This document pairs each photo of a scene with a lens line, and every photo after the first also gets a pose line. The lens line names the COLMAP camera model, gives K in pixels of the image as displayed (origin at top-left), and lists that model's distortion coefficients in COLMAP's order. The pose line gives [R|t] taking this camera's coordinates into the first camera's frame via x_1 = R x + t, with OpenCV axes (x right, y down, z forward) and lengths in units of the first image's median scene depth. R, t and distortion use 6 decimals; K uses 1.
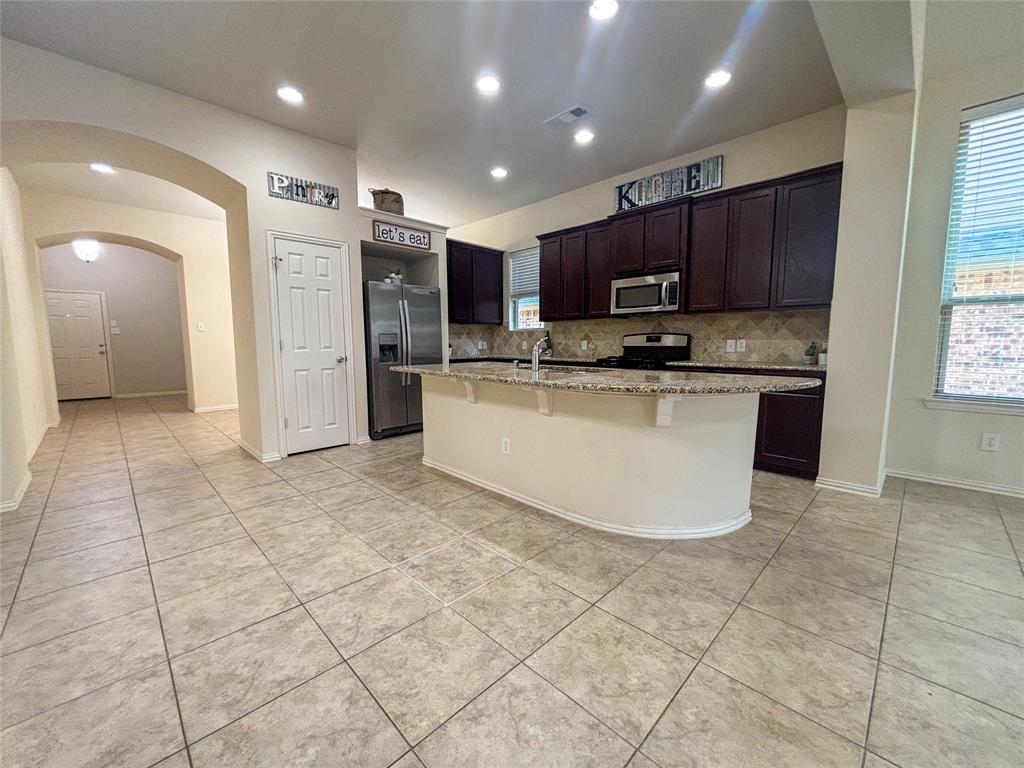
lens RADIAL K [[411.2, 0, 509.4], [0, 411.2, 384.2], [0, 0, 1]] dist [0.000738, -0.000140]
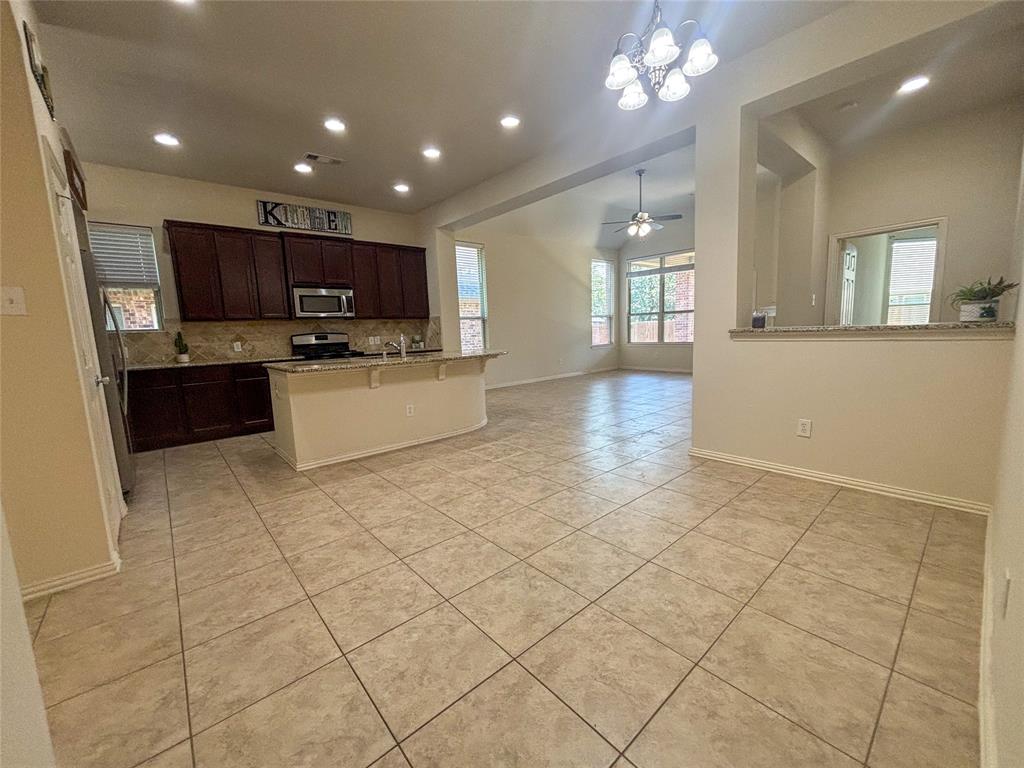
lens RADIAL K [[411.2, 0, 510.6], [0, 411.2, 382.4], [0, 0, 1]] dist [0.000738, -0.000140]
pose [[0.065330, -0.128097, 0.989608, -1.061780], [0.143039, 0.982687, 0.117758, -0.048222], [-0.987559, 0.133860, 0.082521, 0.400589]]
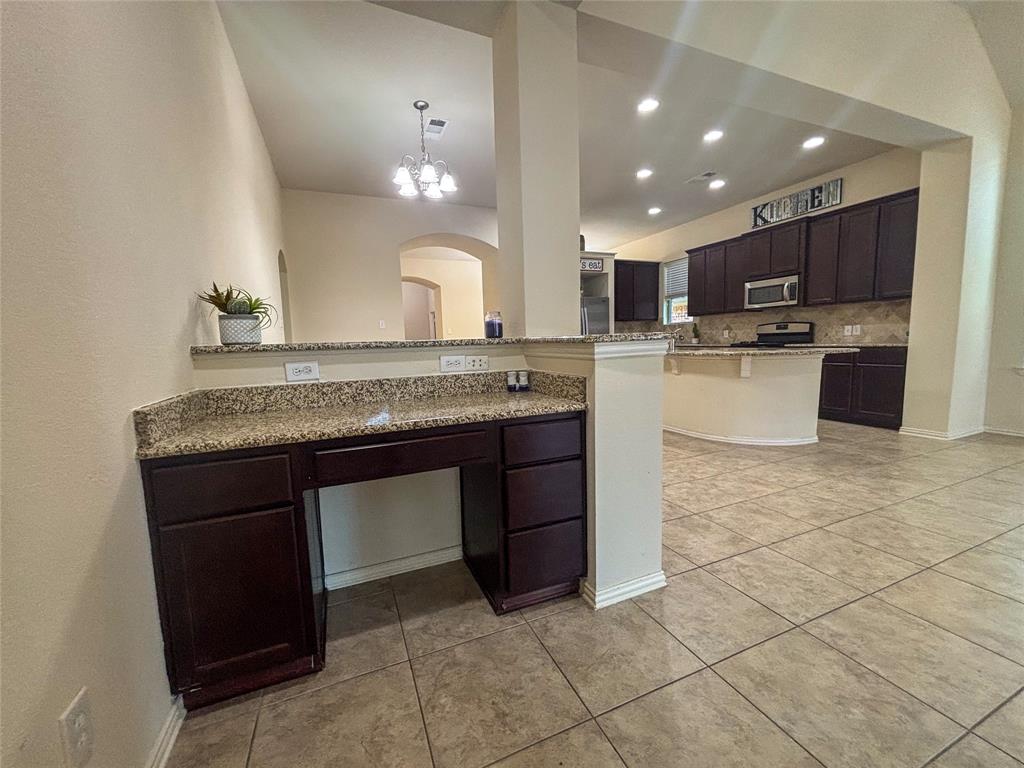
lens RADIAL K [[411.2, 0, 510.7], [0, 411.2, 382.4], [0, 0, 1]] dist [0.000738, -0.000140]
pose [[0.927913, 0.010754, -0.372642, 0.060174], [-0.009472, 0.999941, 0.005270, 0.072530], [0.372677, -0.001361, 0.927960, -0.573149]]
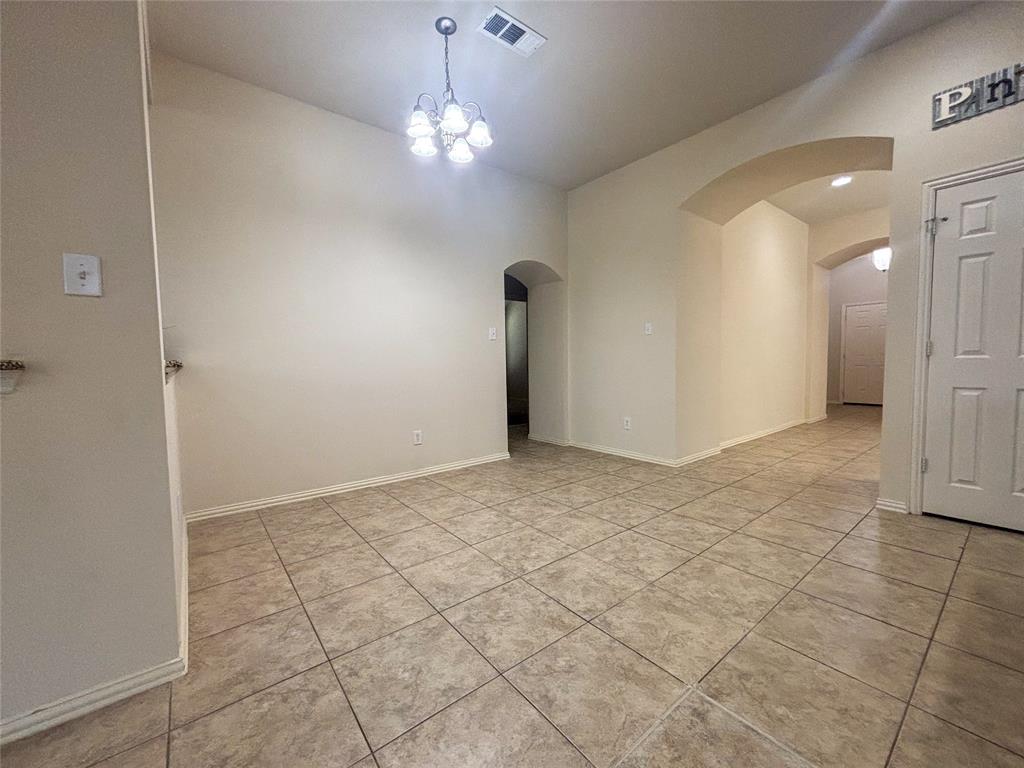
lens RADIAL K [[411.2, 0, 511.1], [0, 411.2, 384.0], [0, 0, 1]] dist [0.000738, -0.000140]
pose [[-0.111259, 0.065745, -0.991614, 0.192414], [-0.086214, 0.993409, 0.075537, -0.029828], [0.990045, 0.093895, -0.104858, 0.400896]]
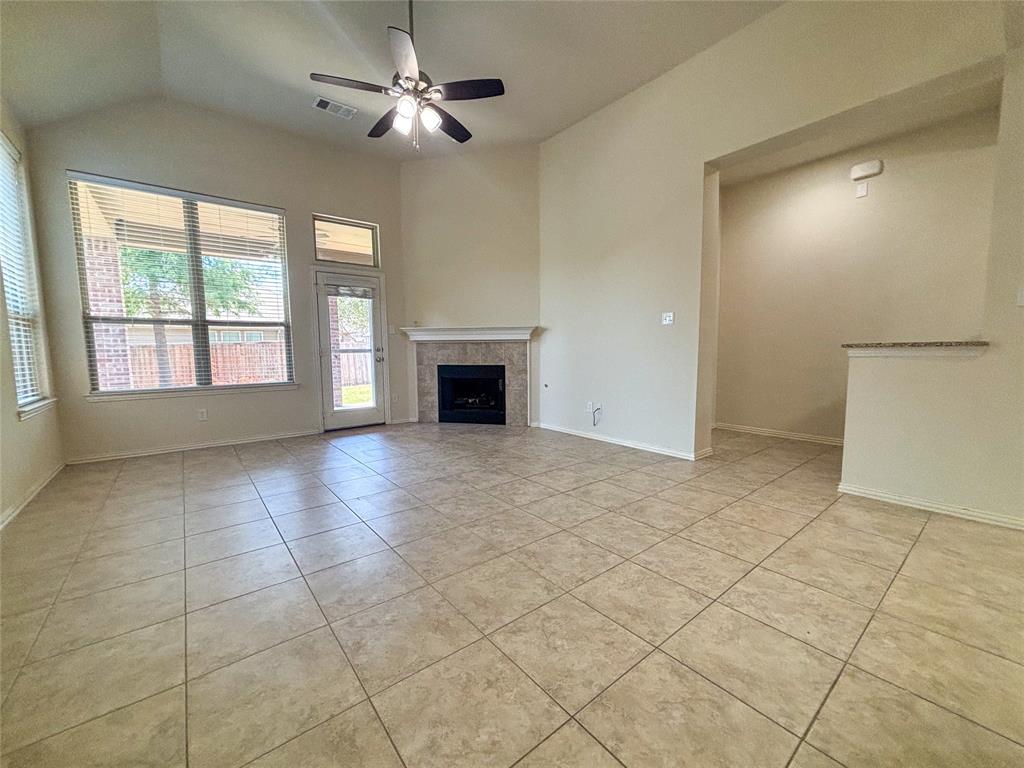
lens RADIAL K [[411.2, 0, 509.3], [0, 411.2, 383.1], [0, 0, 1]] dist [0.000738, -0.000140]
pose [[-0.994081, 0.004099, 0.108562, 0.593802], [0.024742, 0.981570, 0.189496, -0.068645], [-0.105785, 0.191061, -0.975861, 0.716375]]
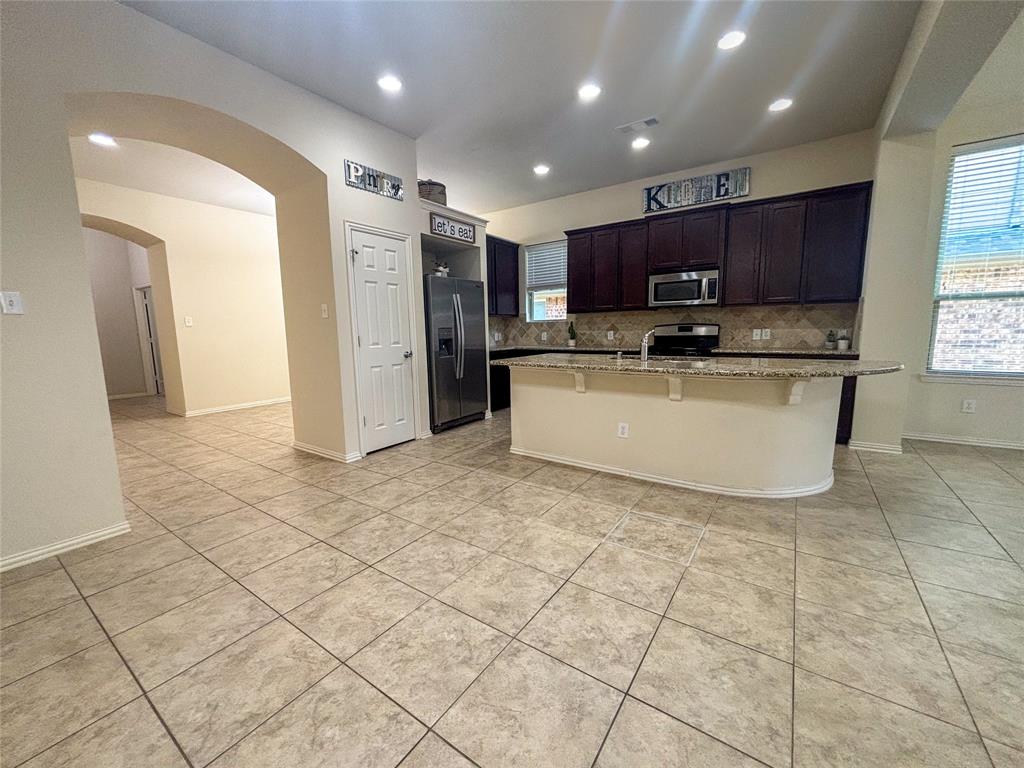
lens RADIAL K [[411.2, 0, 510.2], [0, 411.2, 384.4], [0, 0, 1]] dist [0.000738, -0.000140]
pose [[0.983306, -0.037672, 0.178015, -0.381488], [0.032597, 0.998977, 0.031351, -0.012819], [-0.179014, -0.025025, 0.983528, -0.019178]]
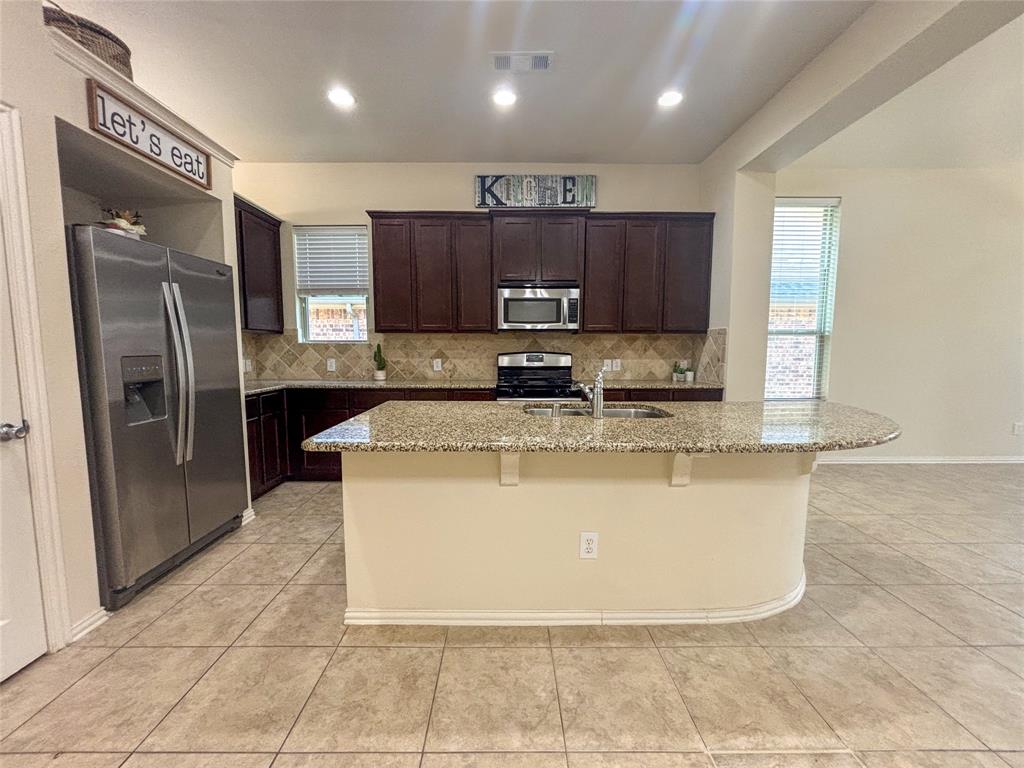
lens RADIAL K [[411.2, 0, 511.4], [0, 411.2, 383.2], [0, 0, 1]] dist [0.000738, -0.000140]
pose [[0.695501, -0.059727, 0.716039, -0.398332], [0.071619, 0.997339, 0.013626, -0.084645], [-0.714947, 0.041805, 0.697927, 0.490298]]
